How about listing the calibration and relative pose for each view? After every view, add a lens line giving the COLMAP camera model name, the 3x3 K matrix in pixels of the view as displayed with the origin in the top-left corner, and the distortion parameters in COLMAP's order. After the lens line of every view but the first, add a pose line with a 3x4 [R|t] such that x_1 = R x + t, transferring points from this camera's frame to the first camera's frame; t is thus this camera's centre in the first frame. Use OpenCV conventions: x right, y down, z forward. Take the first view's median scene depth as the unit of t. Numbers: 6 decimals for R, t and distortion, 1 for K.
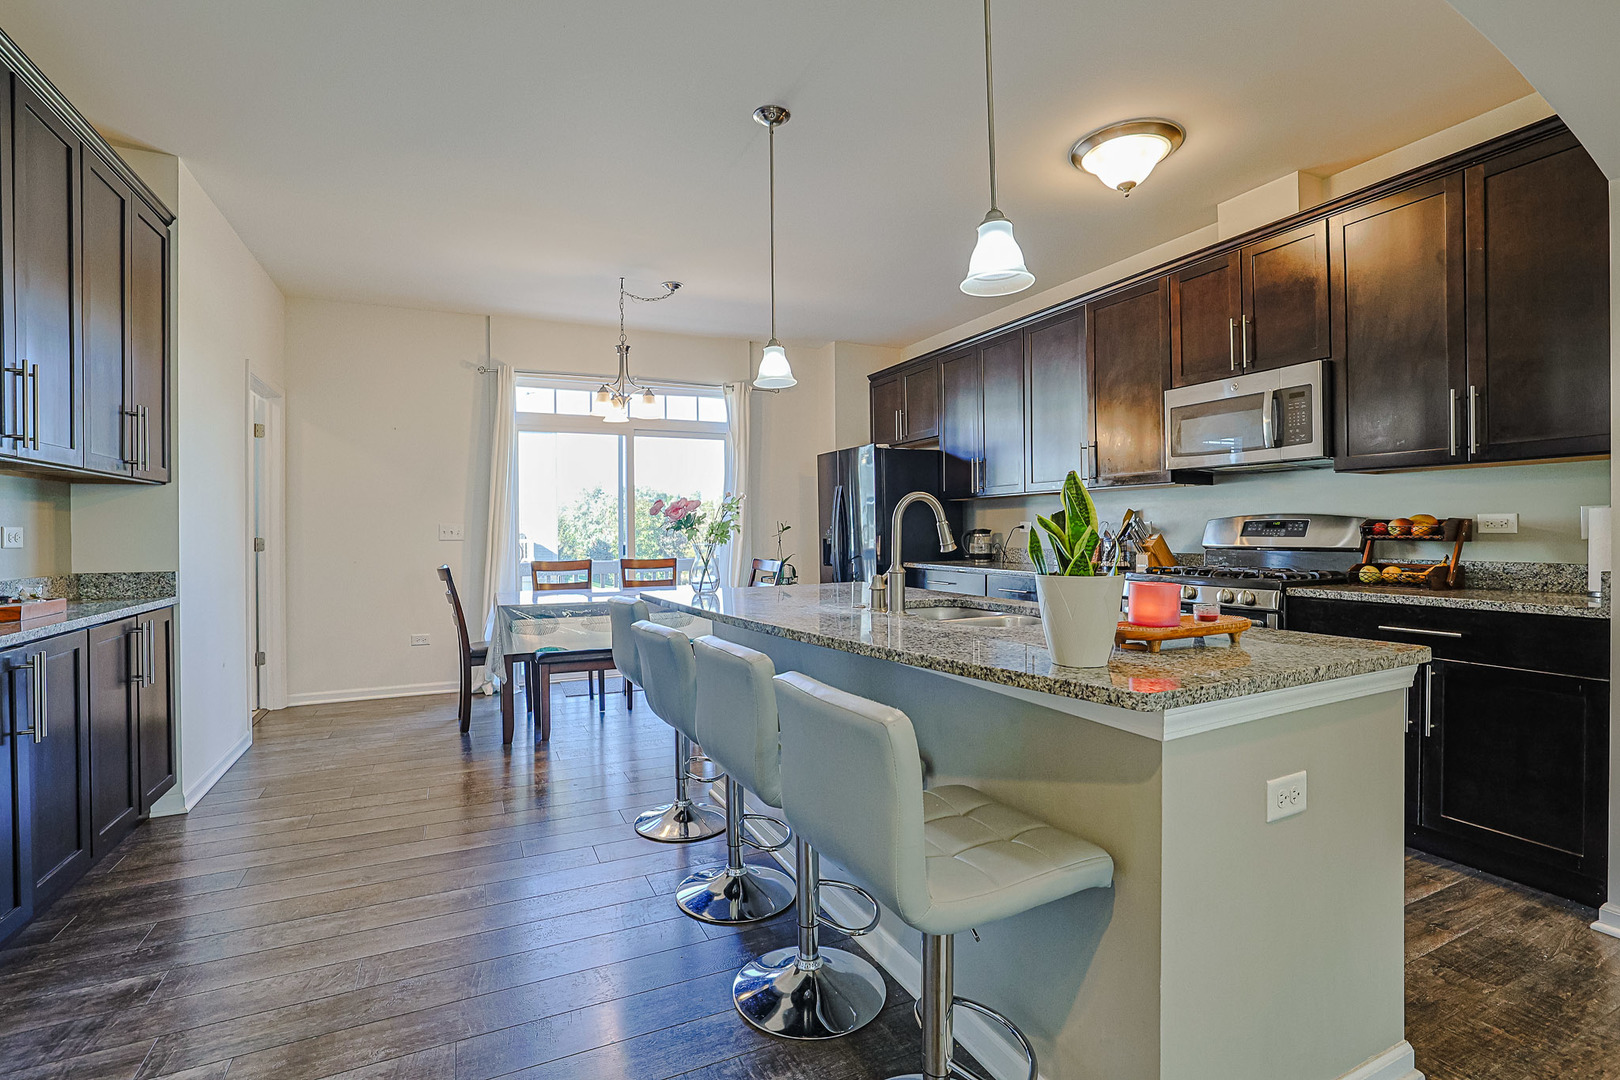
lens RADIAL K [[724.7, 0, 810.7], [0, 724.7, 532.5], [0, 0, 1]] dist [-0.027603, 0.002558]
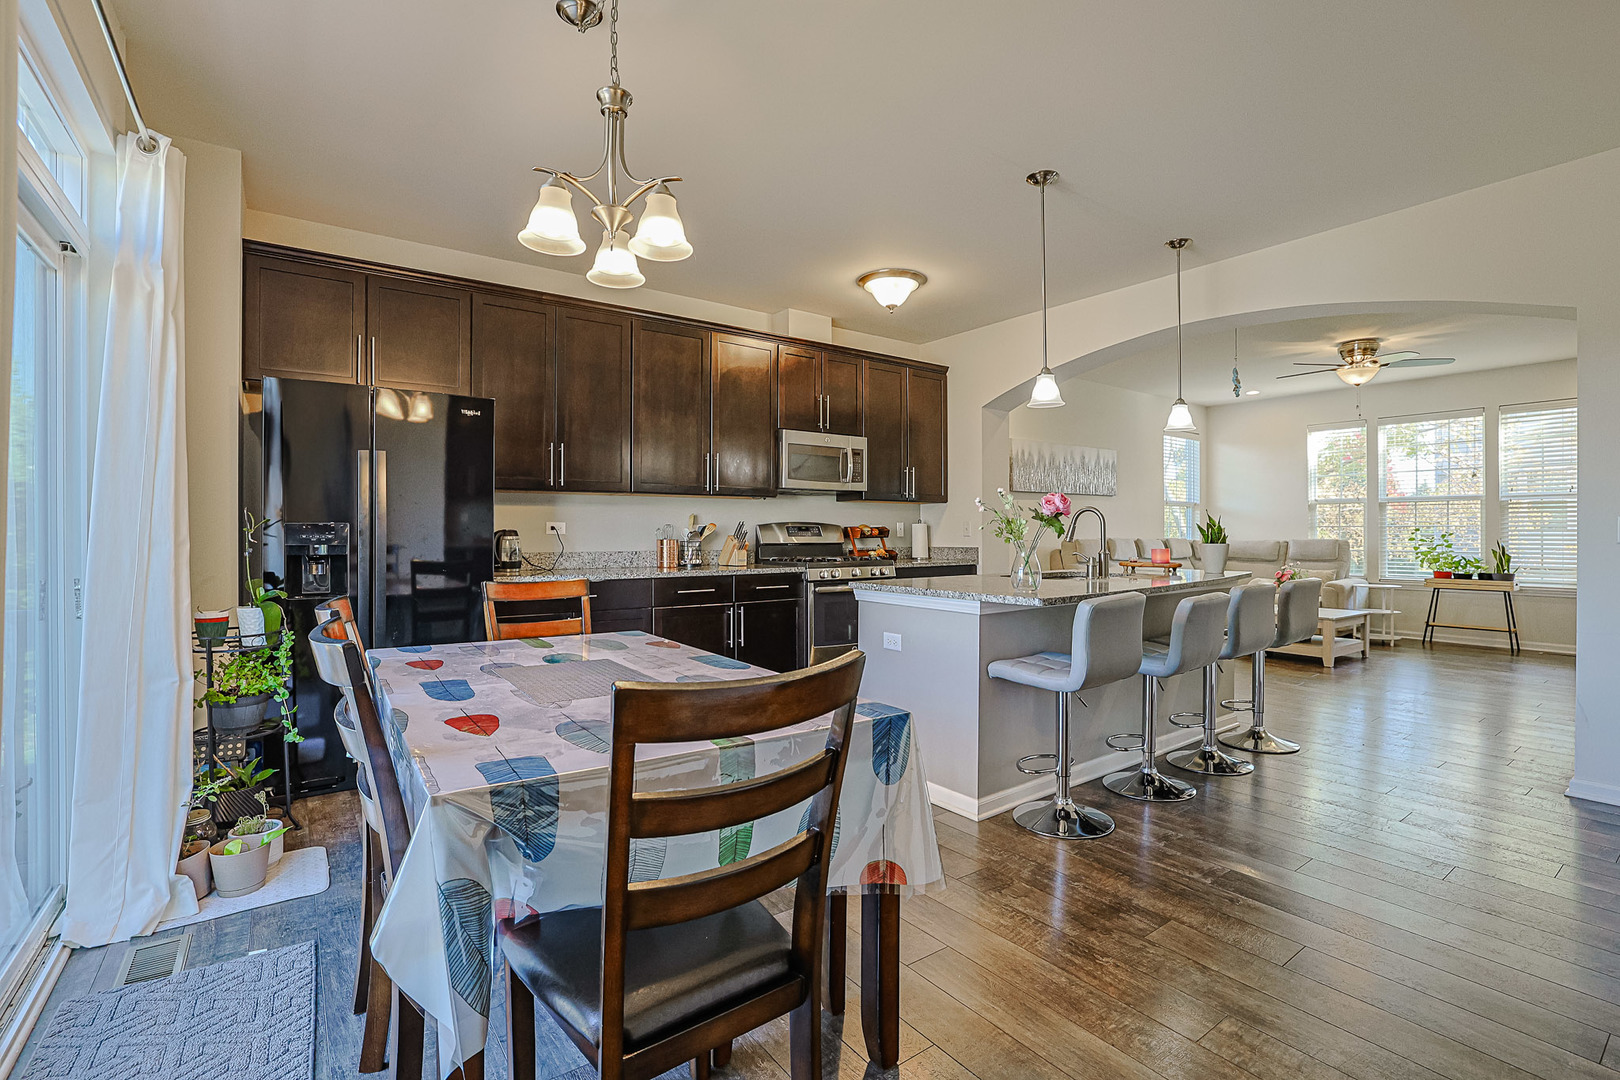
lens RADIAL K [[724.7, 0, 808.1], [0, 724.7, 537.0], [0, 0, 1]] dist [-0.027603, 0.002558]
pose [[-0.158882, 0.002333, 0.987295, -1.062390], [0.009419, 0.999955, -0.000848, 0.009049], [-0.987253, 0.009165, -0.158897, 1.442125]]
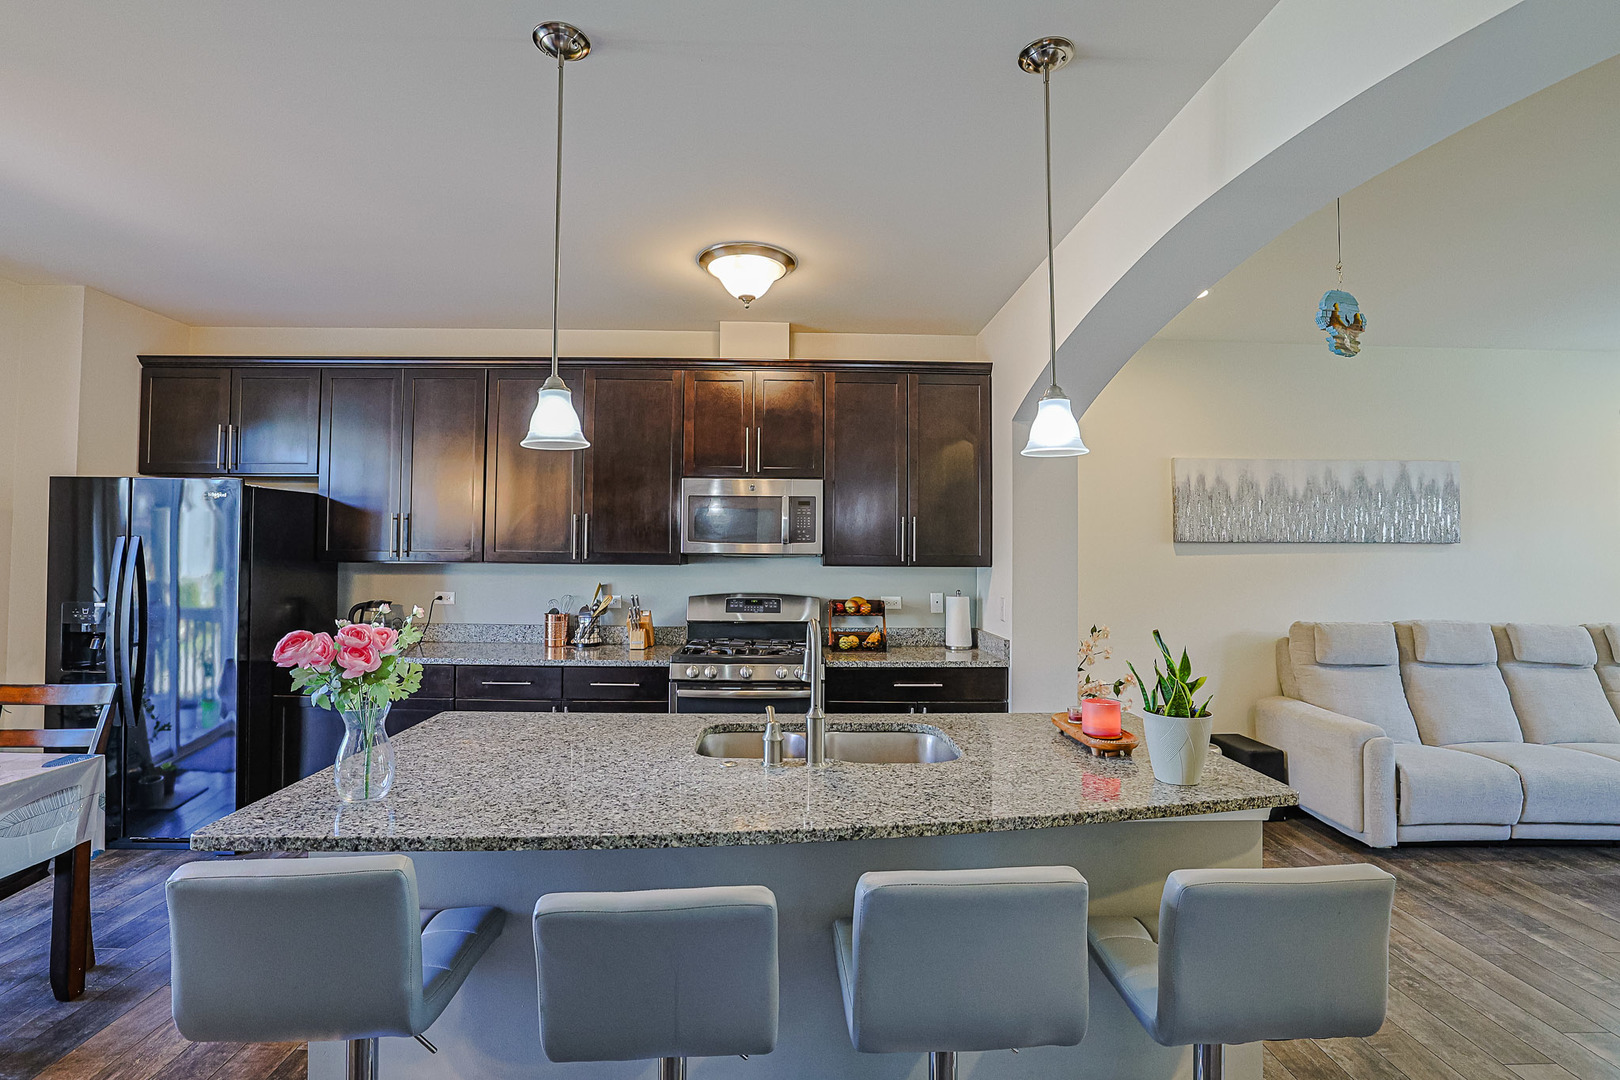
lens RADIAL K [[724.7, 0, 808.4], [0, 724.7, 534.2], [0, 0, 1]] dist [-0.027603, 0.002558]
pose [[0.420084, 0.037759, 0.906699, -0.484772], [-0.005227, 0.999218, -0.039190, -0.090614], [-0.907470, 0.011724, 0.419953, 0.472609]]
